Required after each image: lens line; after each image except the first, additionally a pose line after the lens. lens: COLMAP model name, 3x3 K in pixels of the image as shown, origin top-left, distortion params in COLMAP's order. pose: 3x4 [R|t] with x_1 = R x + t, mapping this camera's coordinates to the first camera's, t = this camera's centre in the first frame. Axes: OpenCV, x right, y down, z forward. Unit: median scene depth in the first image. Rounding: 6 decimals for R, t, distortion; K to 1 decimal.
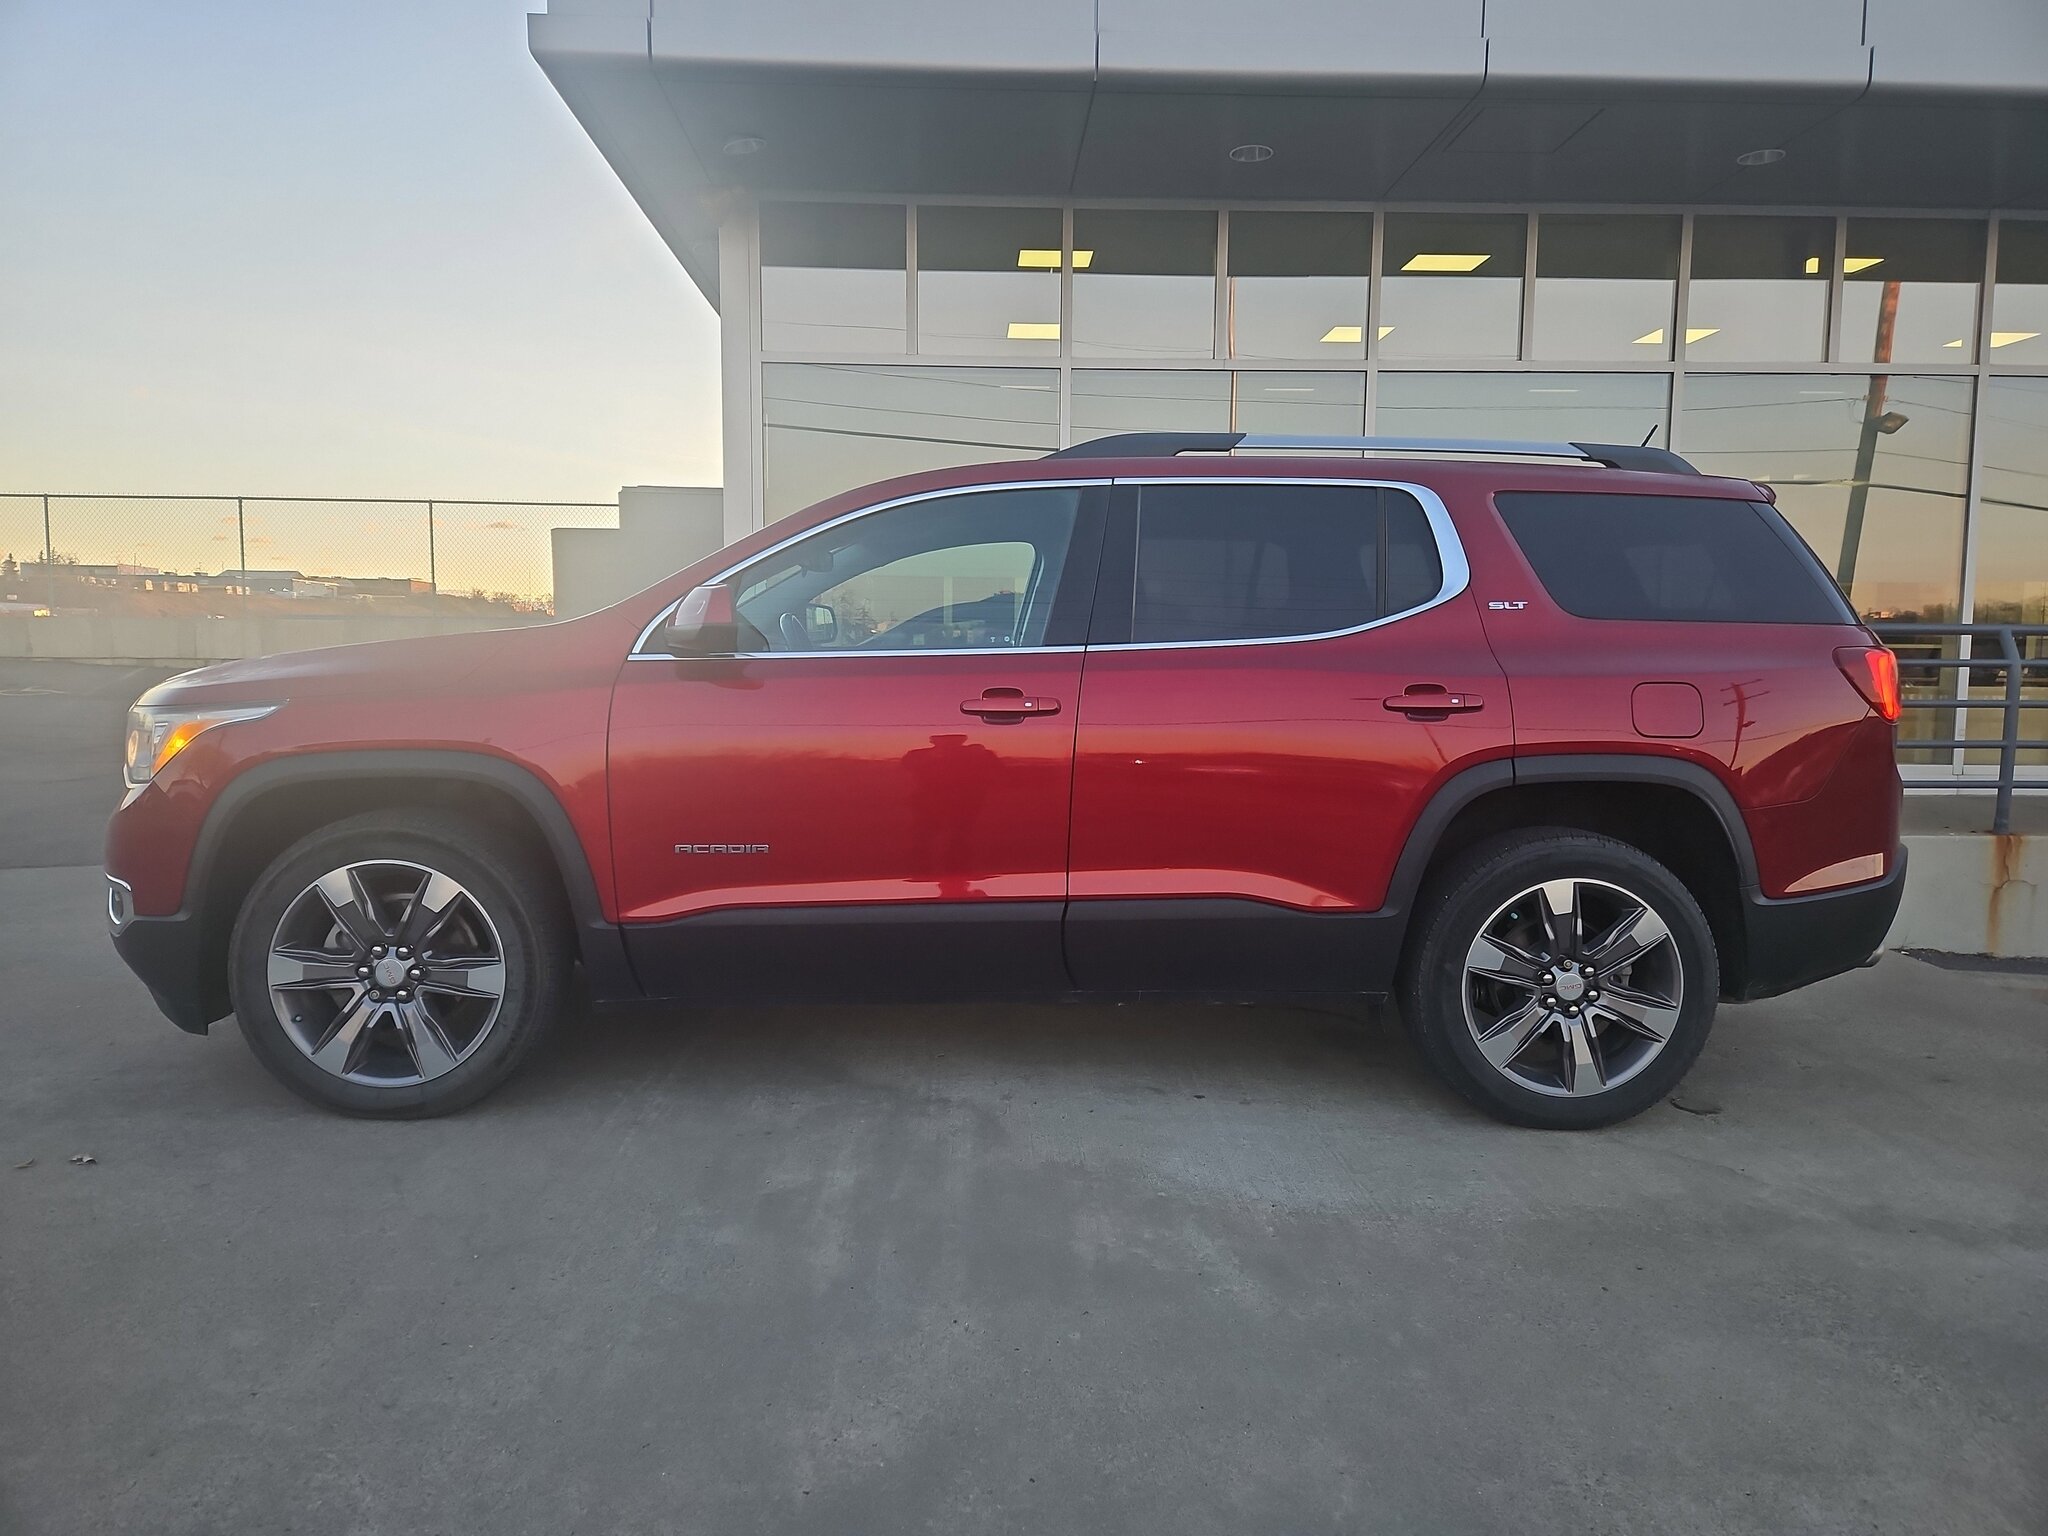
lens RADIAL K [[1410.4, 0, 1054.2], [0, 1410.4, 761.1], [0, 0, 1]] dist [0.048298, -0.000502]
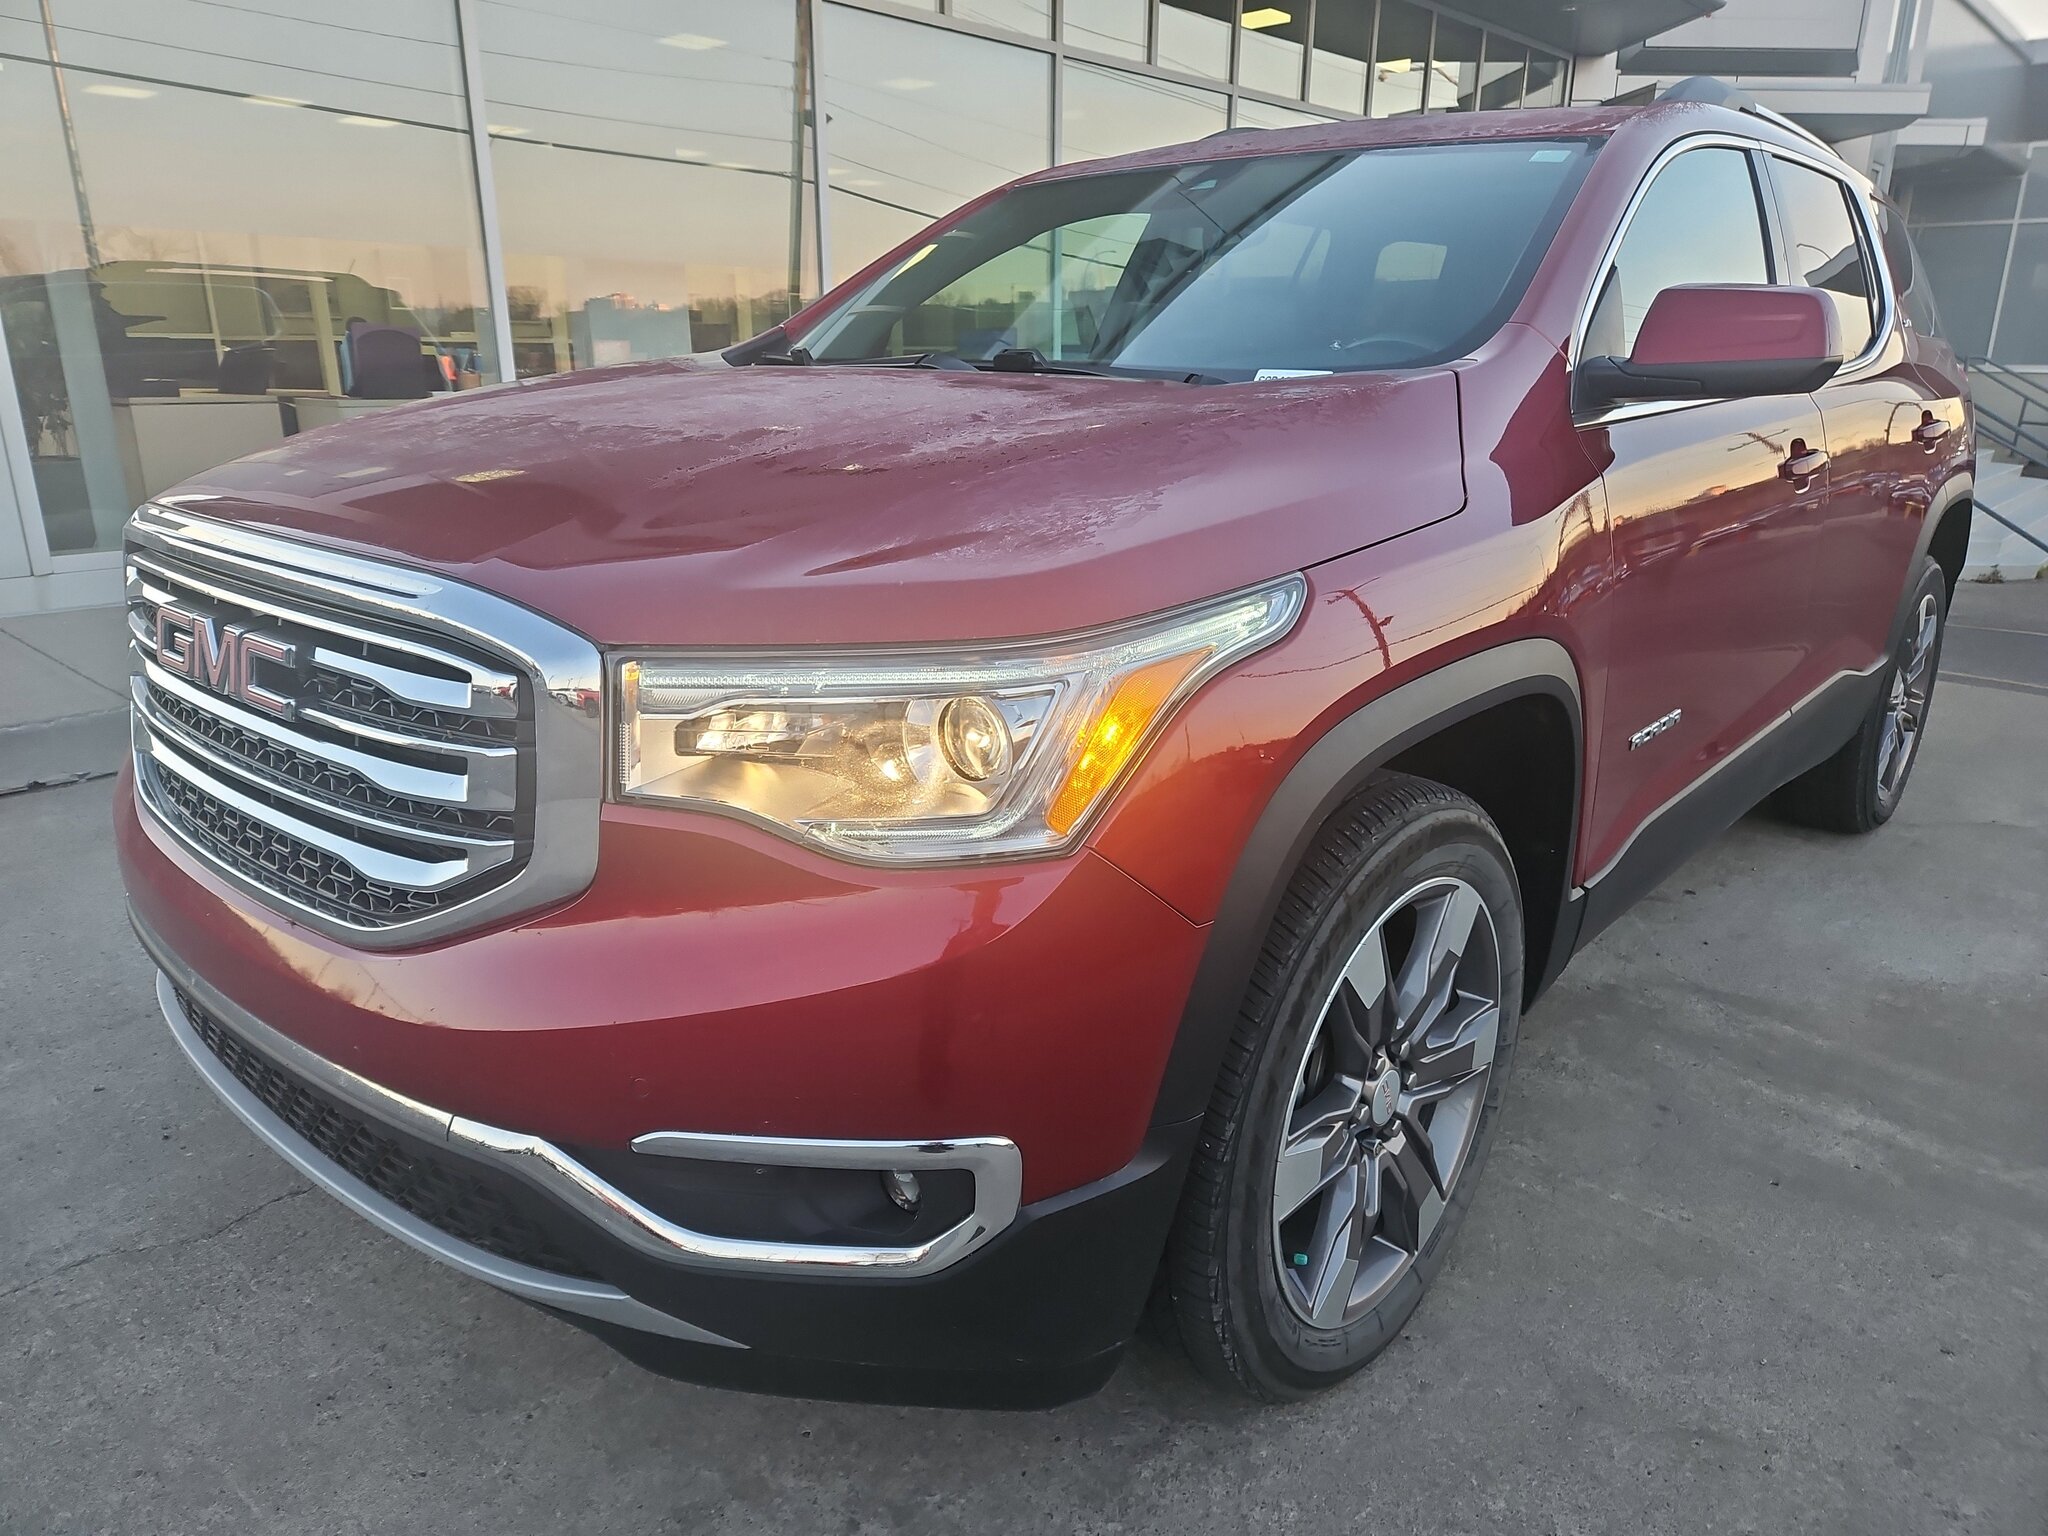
lens RADIAL K [[1410.4, 0, 1054.2], [0, 1410.4, 761.1], [0, 0, 1]] dist [0.048298, -0.000502]
pose [[0.685124, -0.208400, 0.697979, -0.788594], [0.058037, 0.970772, 0.232881, -0.076806], [-0.726111, -0.119044, 0.677194, 0.696836]]
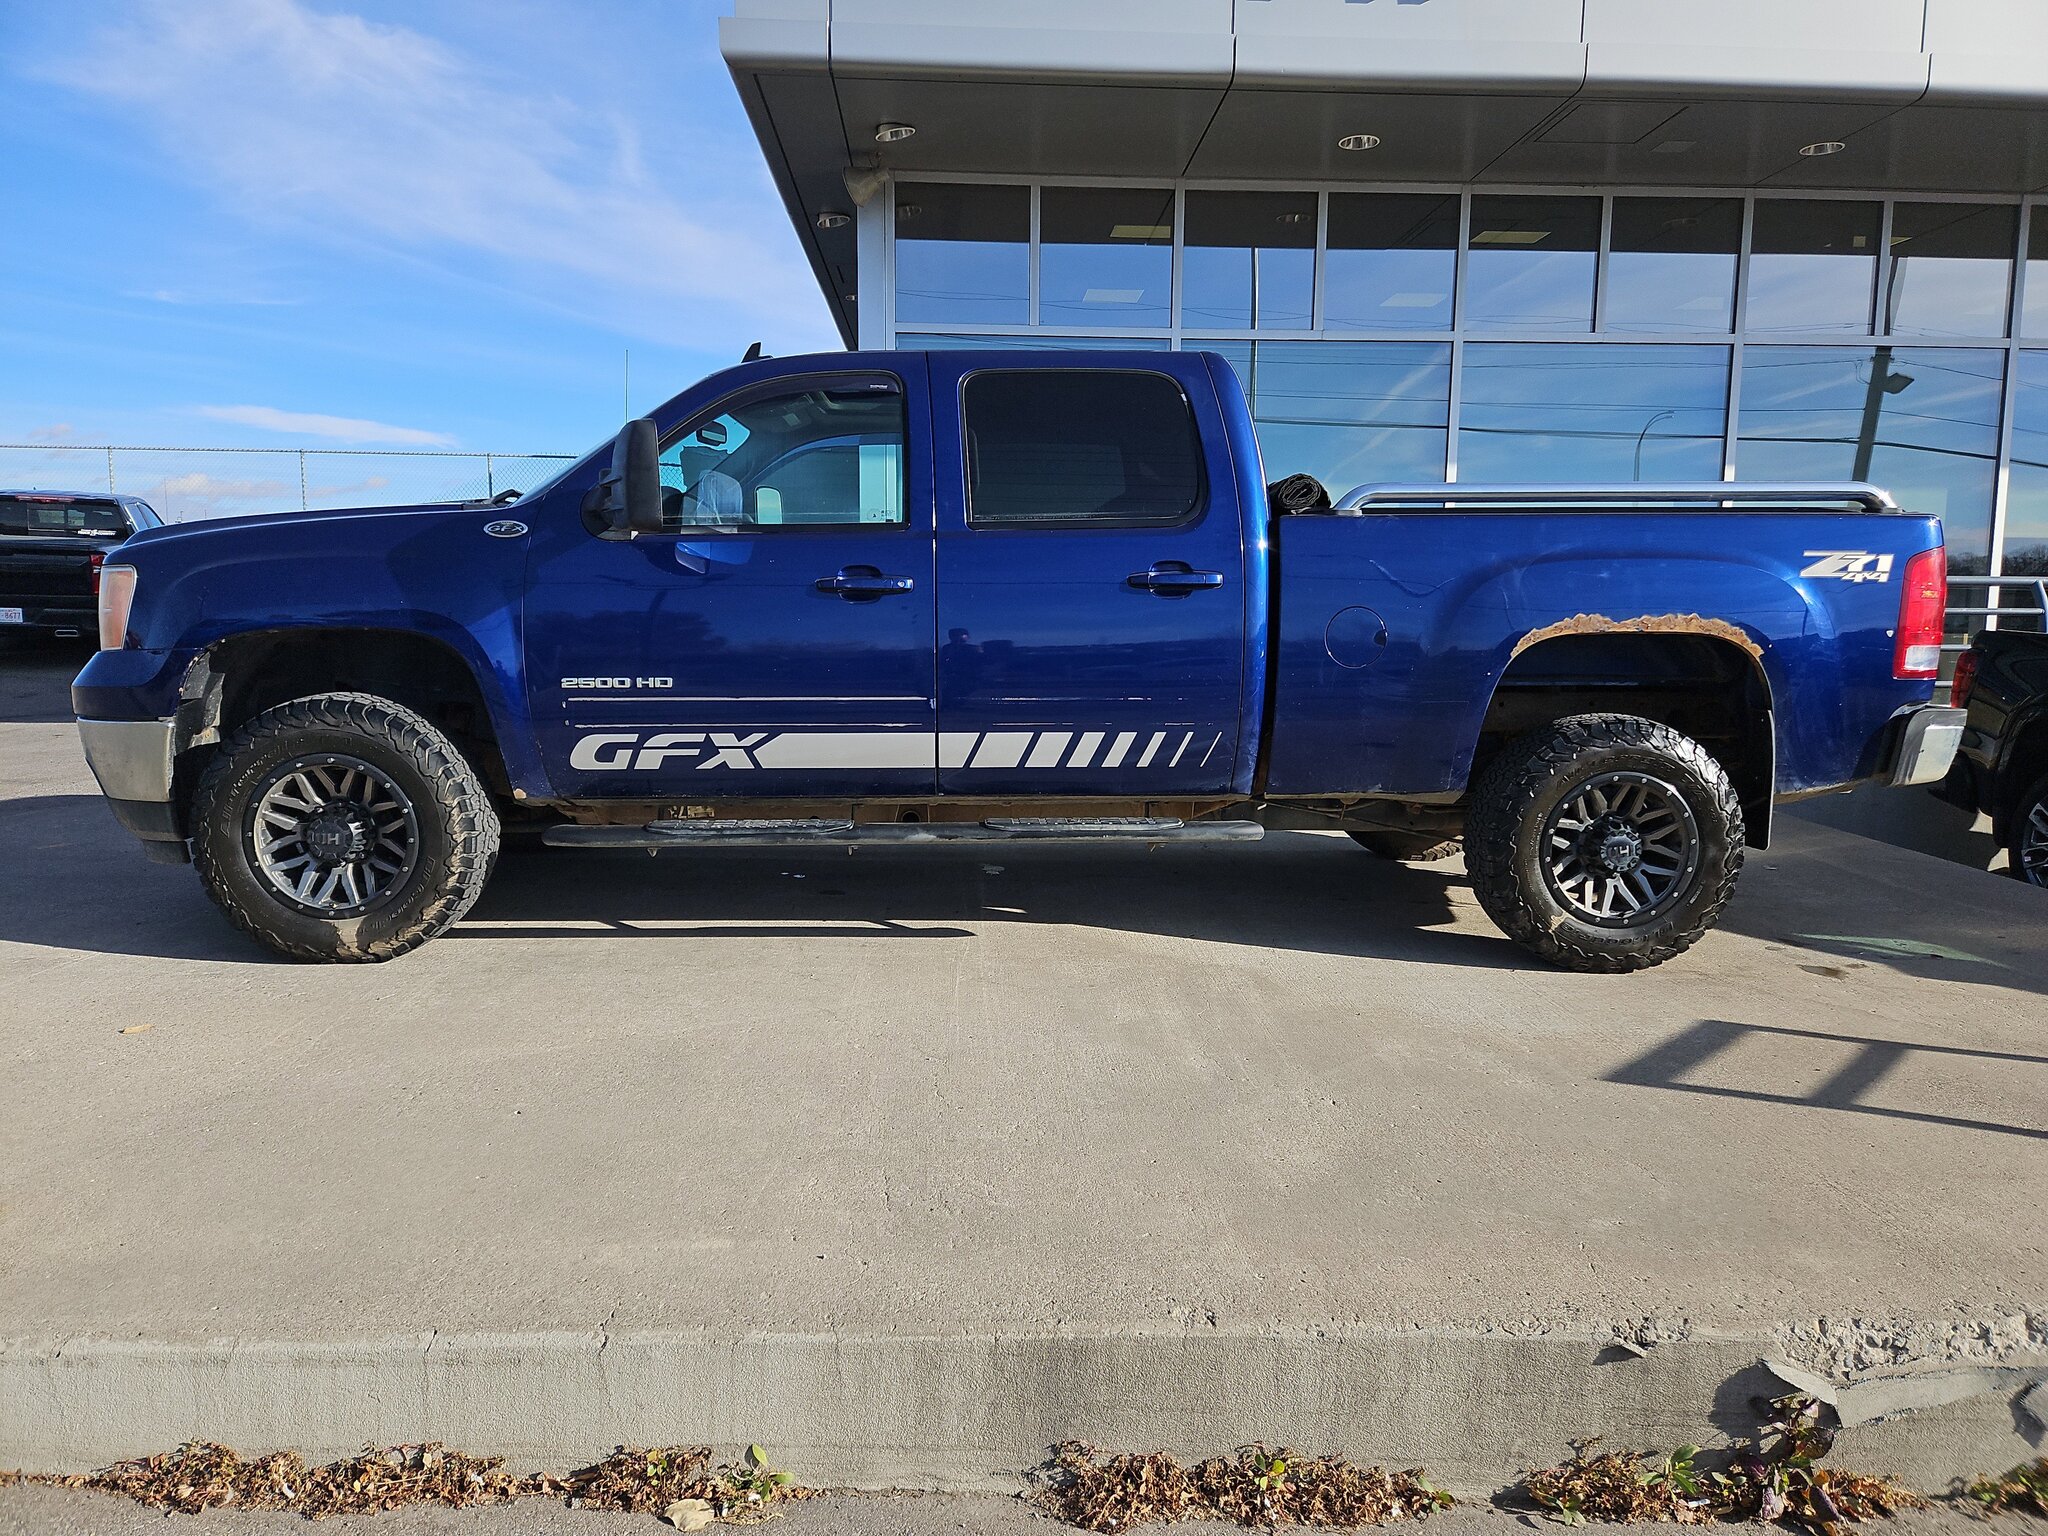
lens RADIAL K [[1410.4, 0, 1054.2], [0, 1410.4, 761.1], [0, 0, 1]] dist [0.048298, -0.000502]
pose [[0.999808, -0.002488, 0.019424, -0.235561], [0.001841, 0.999444, 0.033286, 0.022314], [-0.019496, -0.033244, 0.999257, -0.211997]]
